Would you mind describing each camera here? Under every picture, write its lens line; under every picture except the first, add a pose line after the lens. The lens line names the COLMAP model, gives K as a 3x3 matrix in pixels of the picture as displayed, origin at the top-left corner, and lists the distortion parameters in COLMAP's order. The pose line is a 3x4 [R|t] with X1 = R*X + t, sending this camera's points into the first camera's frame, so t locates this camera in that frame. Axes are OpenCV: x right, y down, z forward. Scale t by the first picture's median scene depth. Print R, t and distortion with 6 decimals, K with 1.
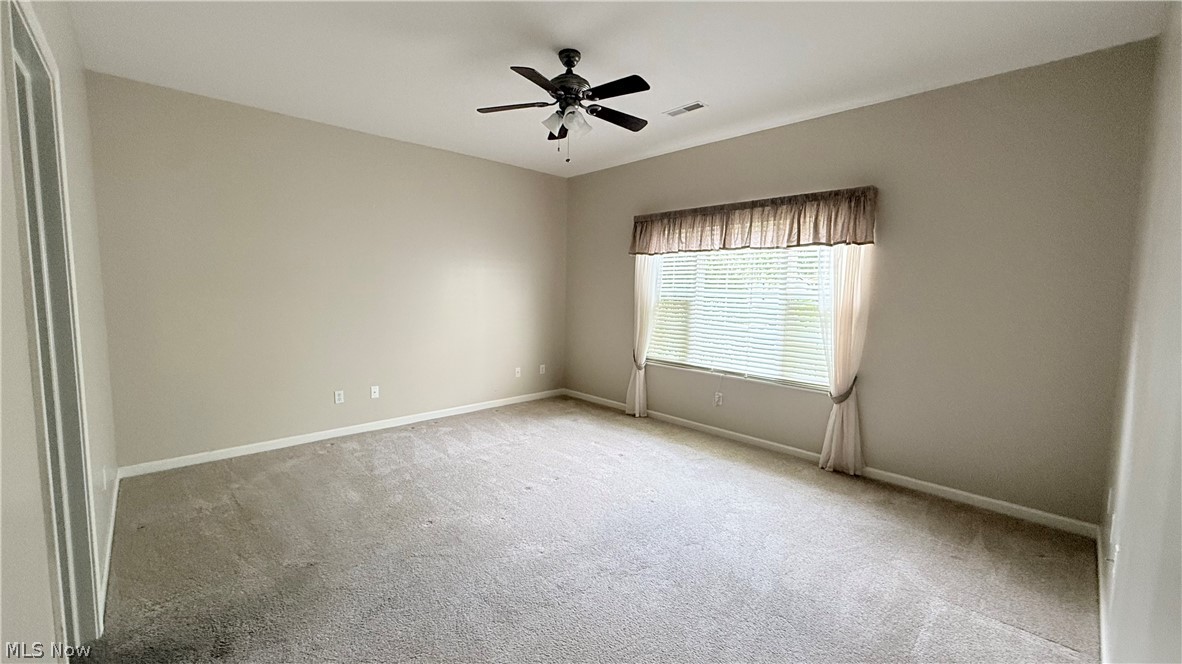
lens RADIAL K [[470.0, 0, 587.9], [0, 470.0, 329.1], [0, 0, 1]] dist [-0.002464, 0.000401]
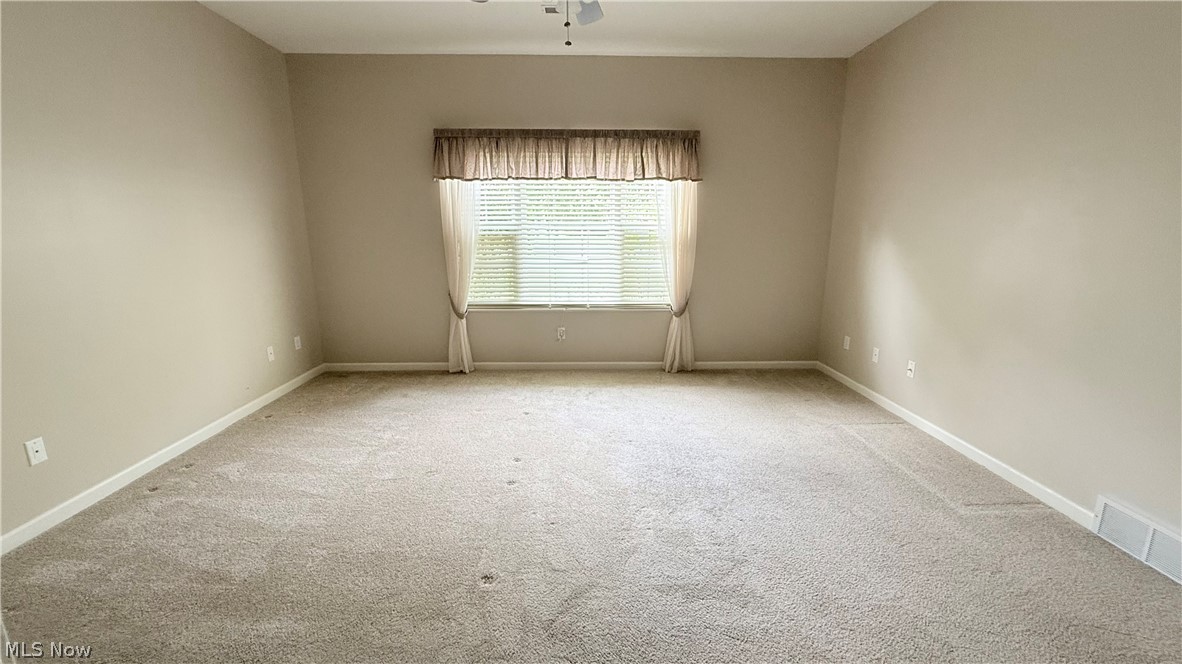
lens RADIAL K [[470.0, 0, 596.9], [0, 470.0, 332.9], [0, 0, 1]] dist [-0.002464, 0.000401]
pose [[0.669229, -0.179732, 0.720991, -0.417162], [0.075304, 0.981715, 0.174829, -0.024010], [-0.739230, -0.062707, 0.670527, 0.291341]]
